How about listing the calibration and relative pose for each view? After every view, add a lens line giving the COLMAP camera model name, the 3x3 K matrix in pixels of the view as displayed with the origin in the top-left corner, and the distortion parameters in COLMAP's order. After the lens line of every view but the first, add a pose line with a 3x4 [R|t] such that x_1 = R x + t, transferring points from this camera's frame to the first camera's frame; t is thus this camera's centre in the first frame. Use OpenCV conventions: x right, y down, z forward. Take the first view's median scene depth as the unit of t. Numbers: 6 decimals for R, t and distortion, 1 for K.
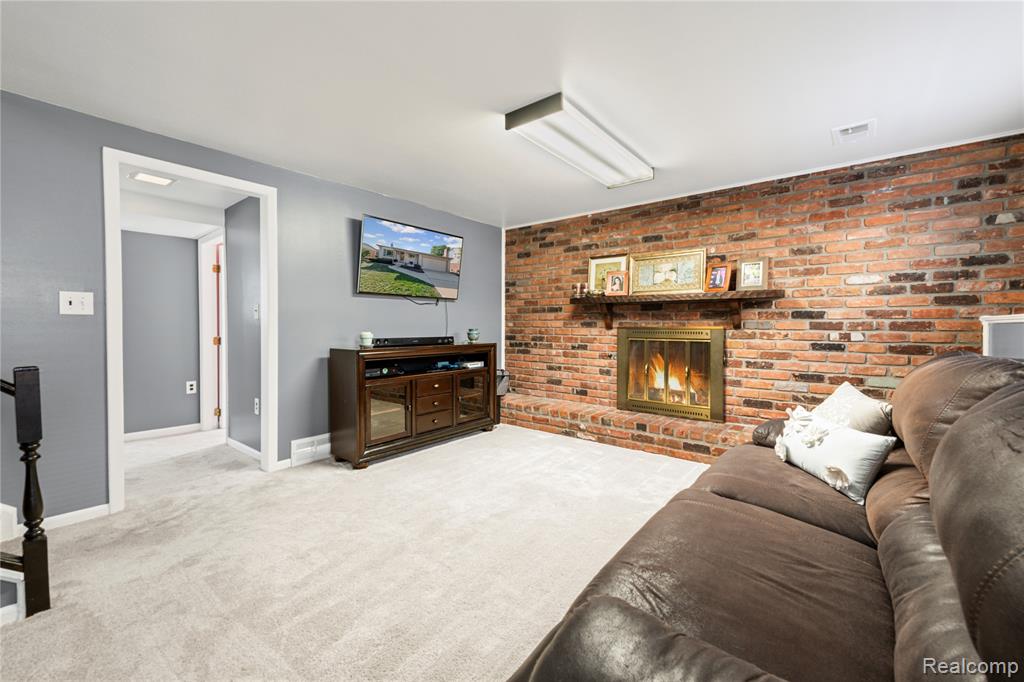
lens RADIAL K [[413.9, 0, 517.0], [0, 413.9, 334.7], [0, 0, 1]] dist [0.017754, -0.000330]
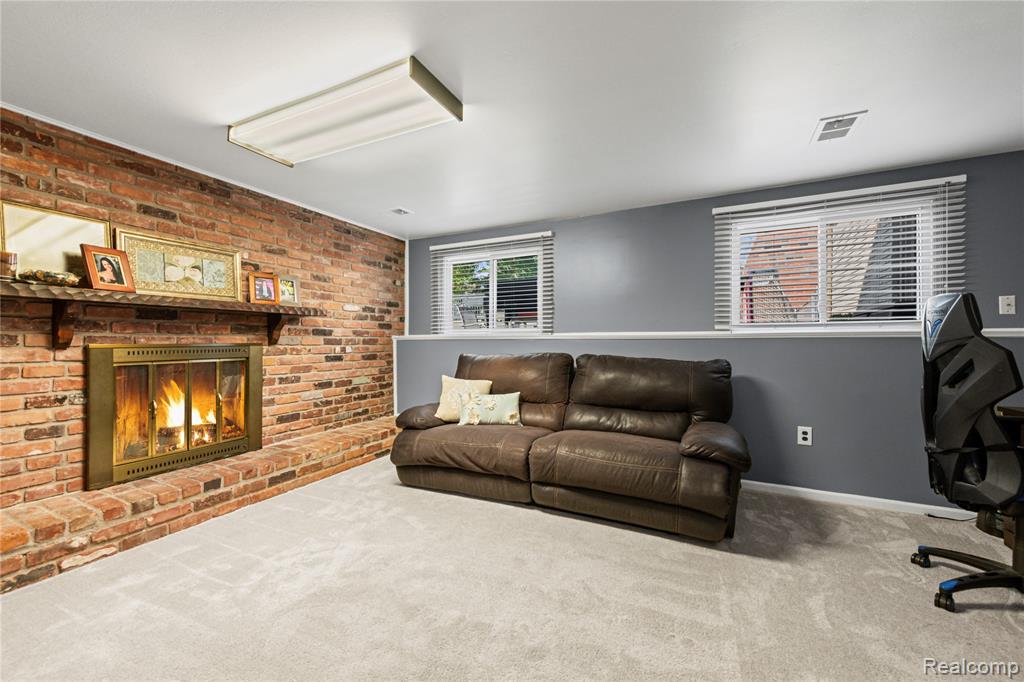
lens RADIAL K [[413.9, 0, 513.0], [0, 413.9, 343.6], [0, 0, 1]] dist [0.017754, -0.000330]
pose [[-0.228203, -0.008969, 0.973572, -0.542662], [0.021756, 0.999661, 0.014309, -0.019172], [-0.973370, 0.024446, -0.227931, 0.694063]]
